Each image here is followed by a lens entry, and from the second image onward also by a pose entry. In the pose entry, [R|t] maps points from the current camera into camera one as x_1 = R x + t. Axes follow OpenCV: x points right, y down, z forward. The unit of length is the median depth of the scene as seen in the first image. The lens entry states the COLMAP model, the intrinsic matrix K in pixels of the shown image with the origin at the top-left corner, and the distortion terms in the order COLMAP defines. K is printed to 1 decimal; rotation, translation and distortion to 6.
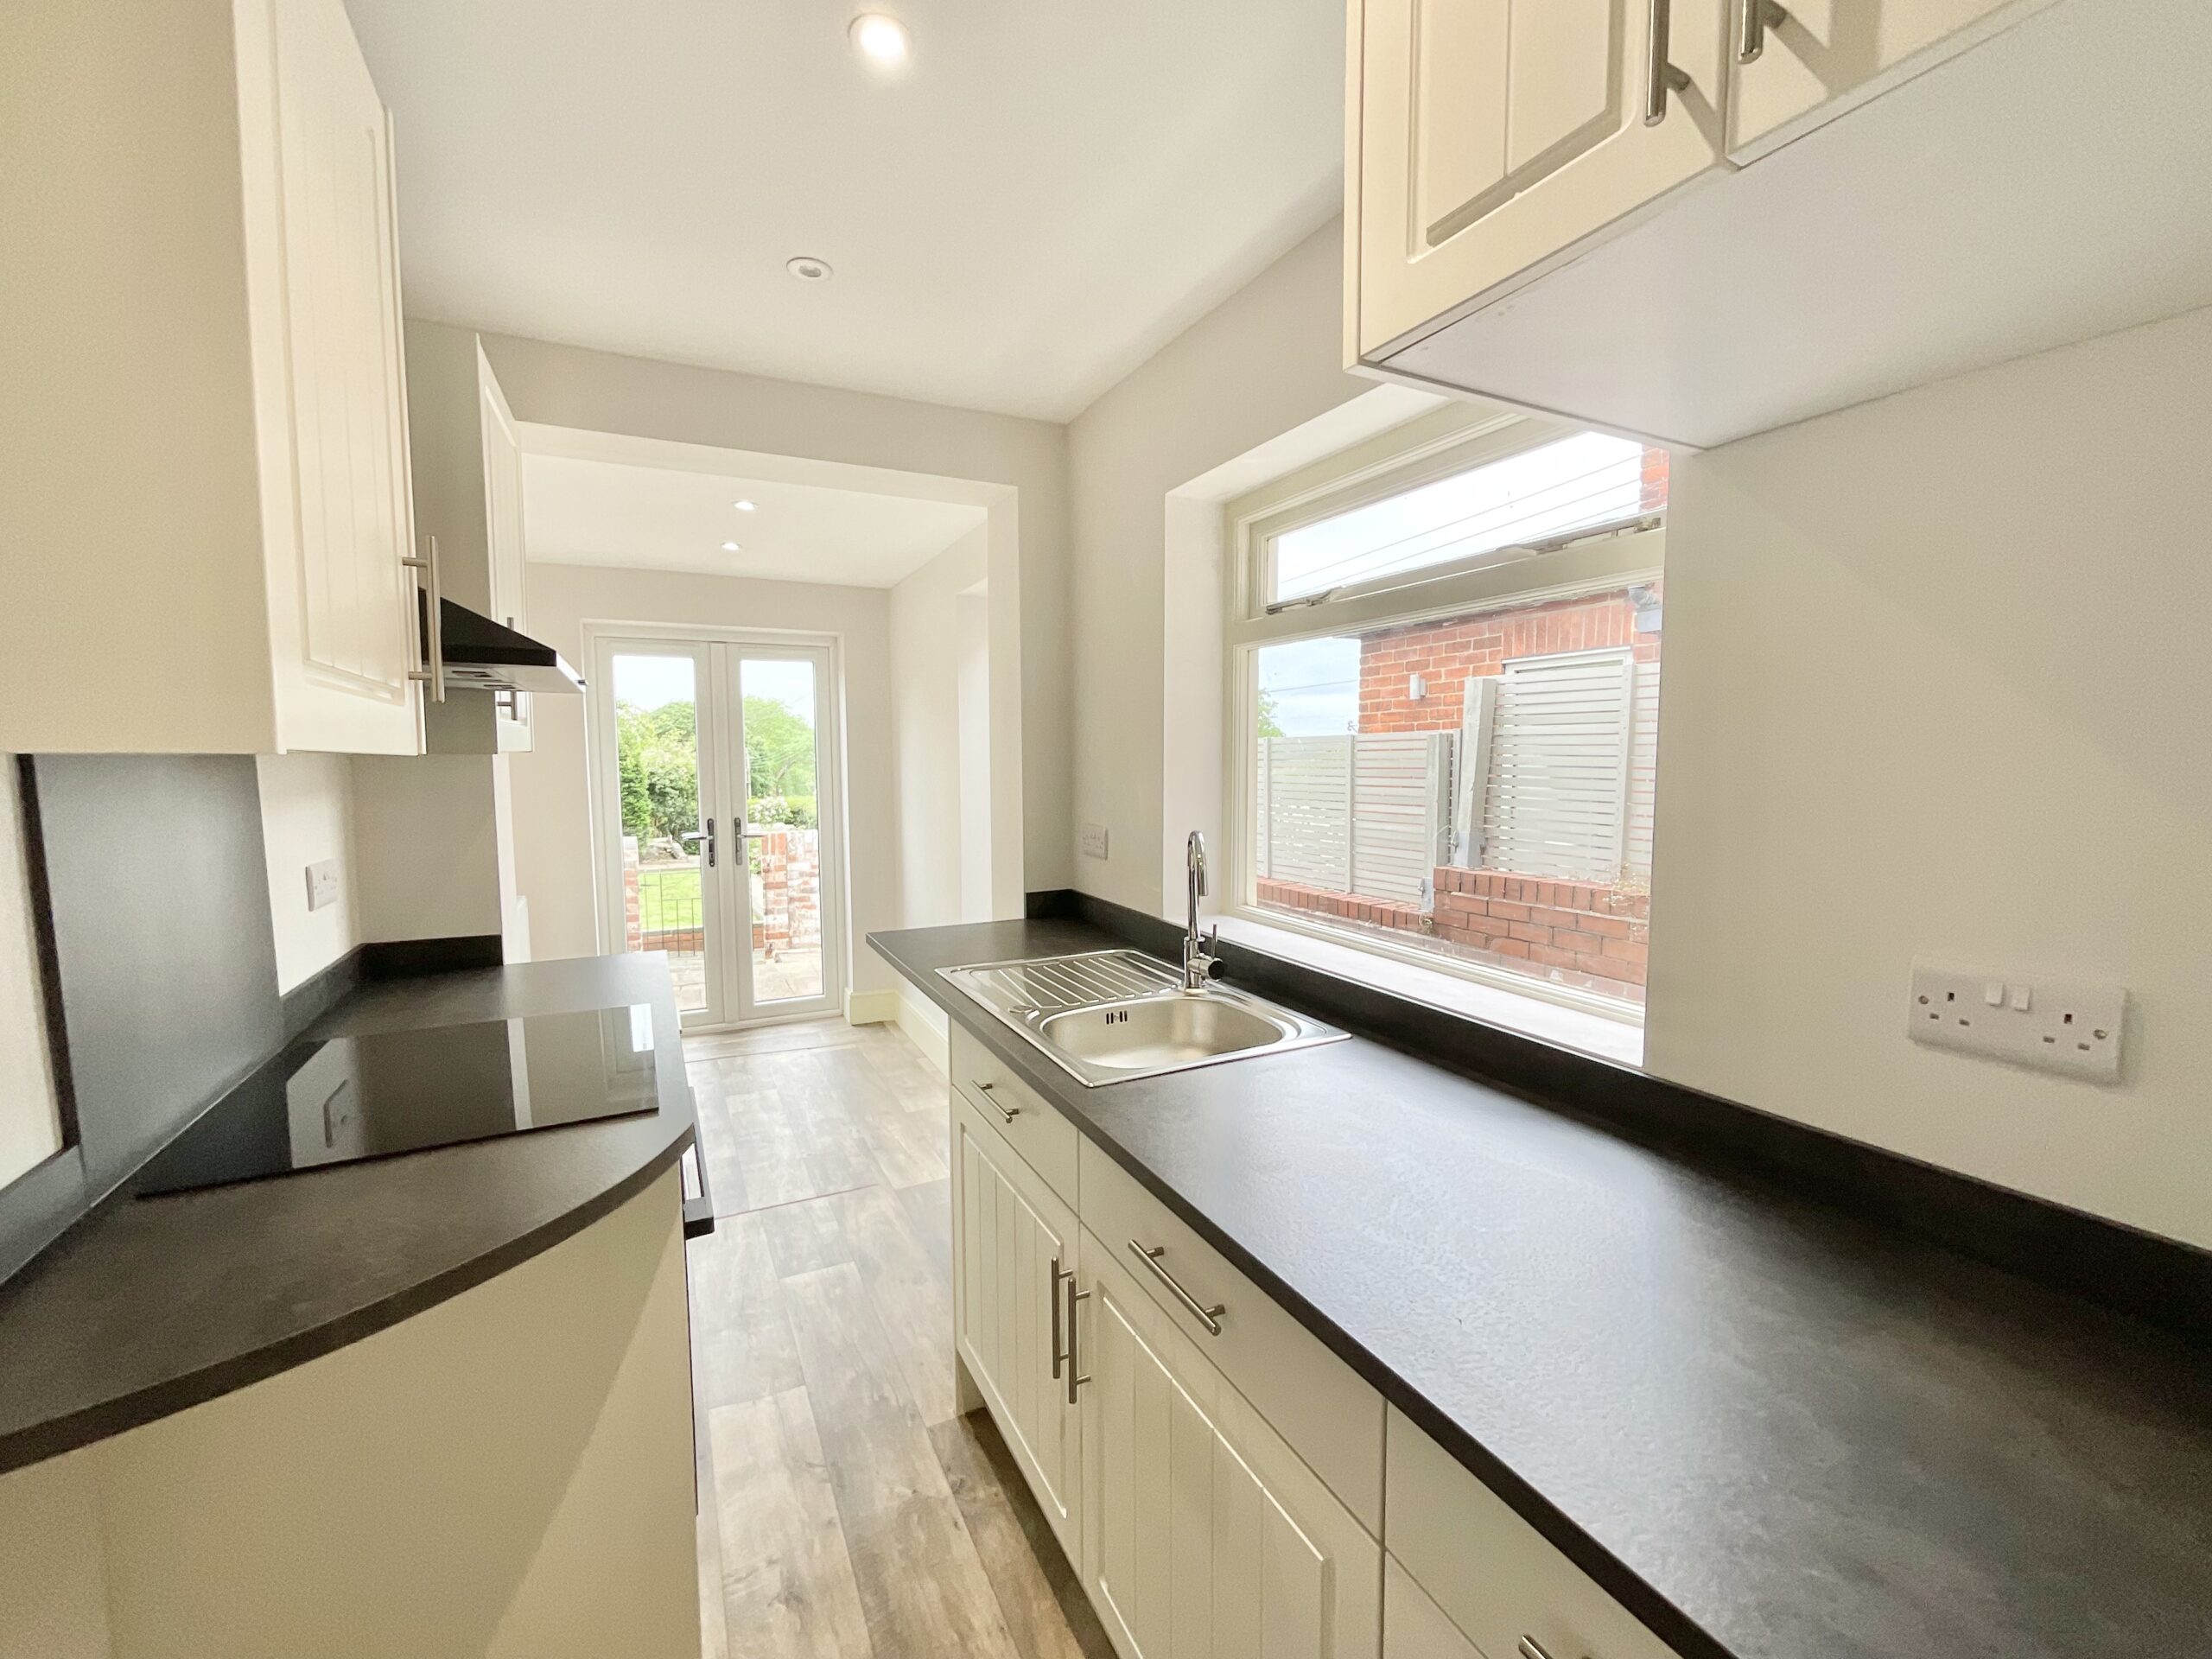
lens RADIAL K [[901.7, 0, 1098.0], [0, 901.7, 836.4], [0, 0, 1]] dist [0.001955, 0.000398]
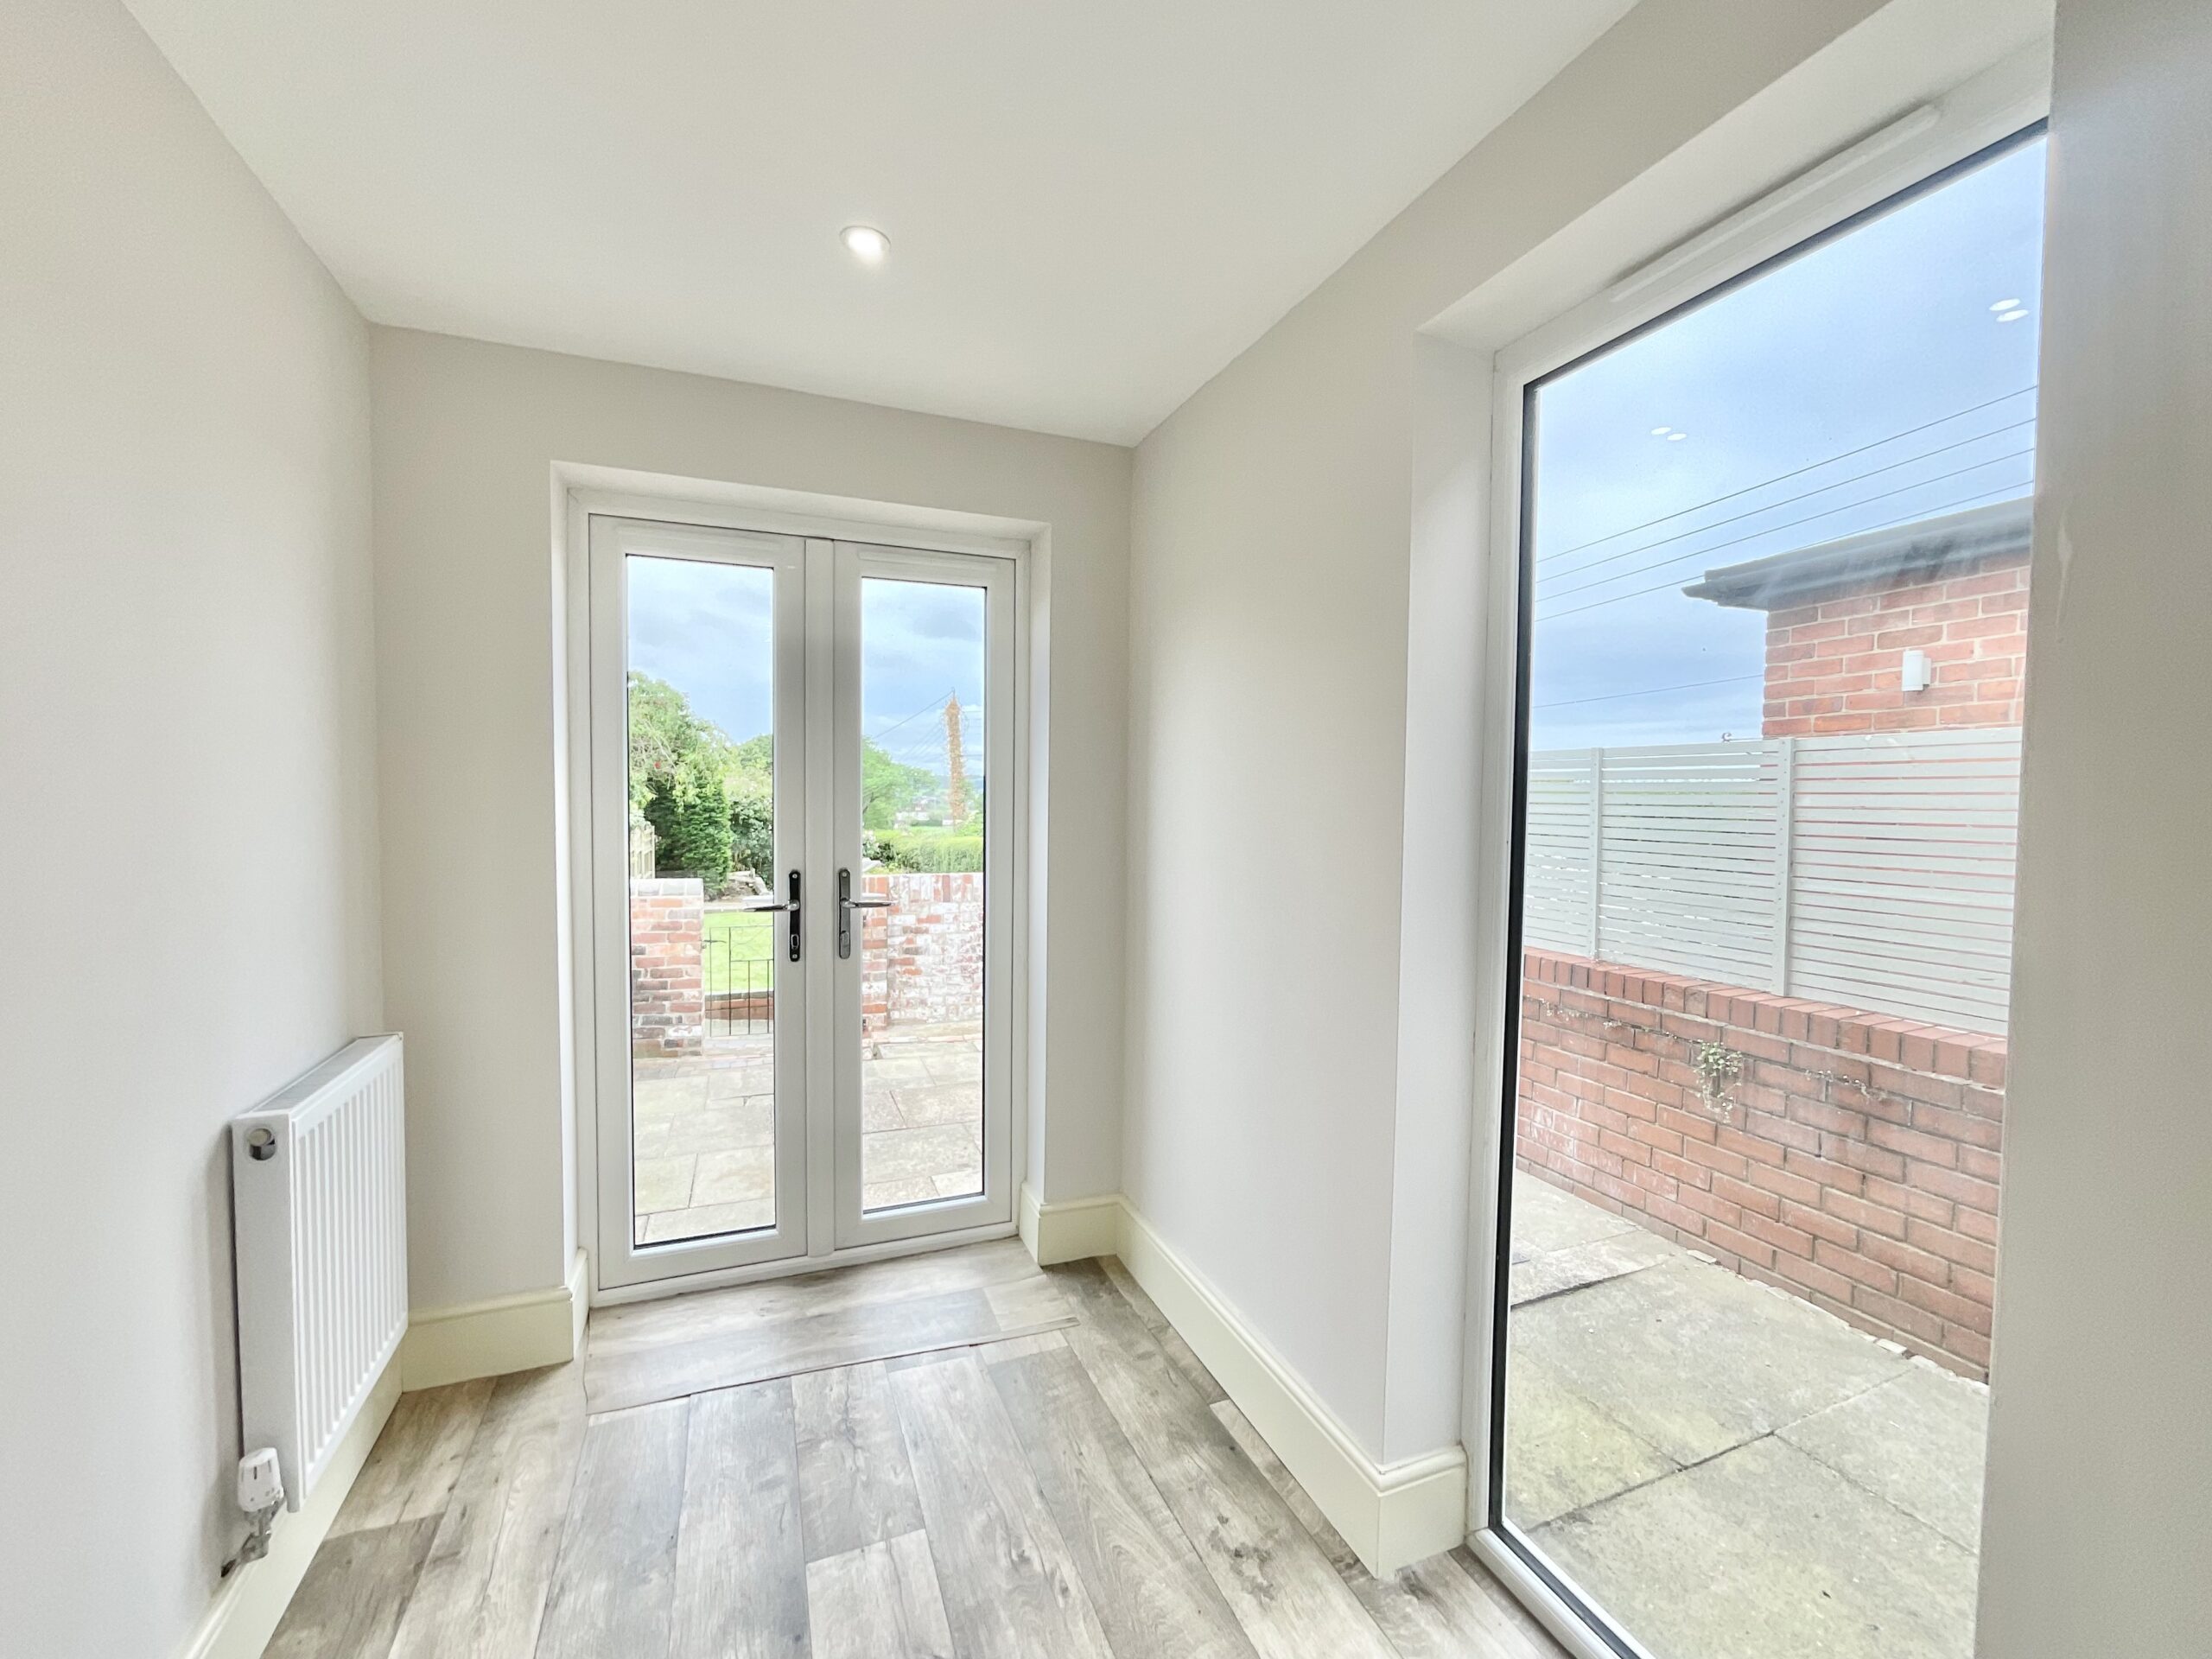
lens RADIAL K [[897.7, 0, 1099.5], [0, 897.7, 835.1], [0, 0, 1]] dist [0.012530, 0.000200]
pose [[0.996691, 0.018608, -0.079122, -0.142836], [-0.022111, 0.998803, -0.043638, -0.014204], [0.078215, 0.045243, 0.995909, 0.331147]]
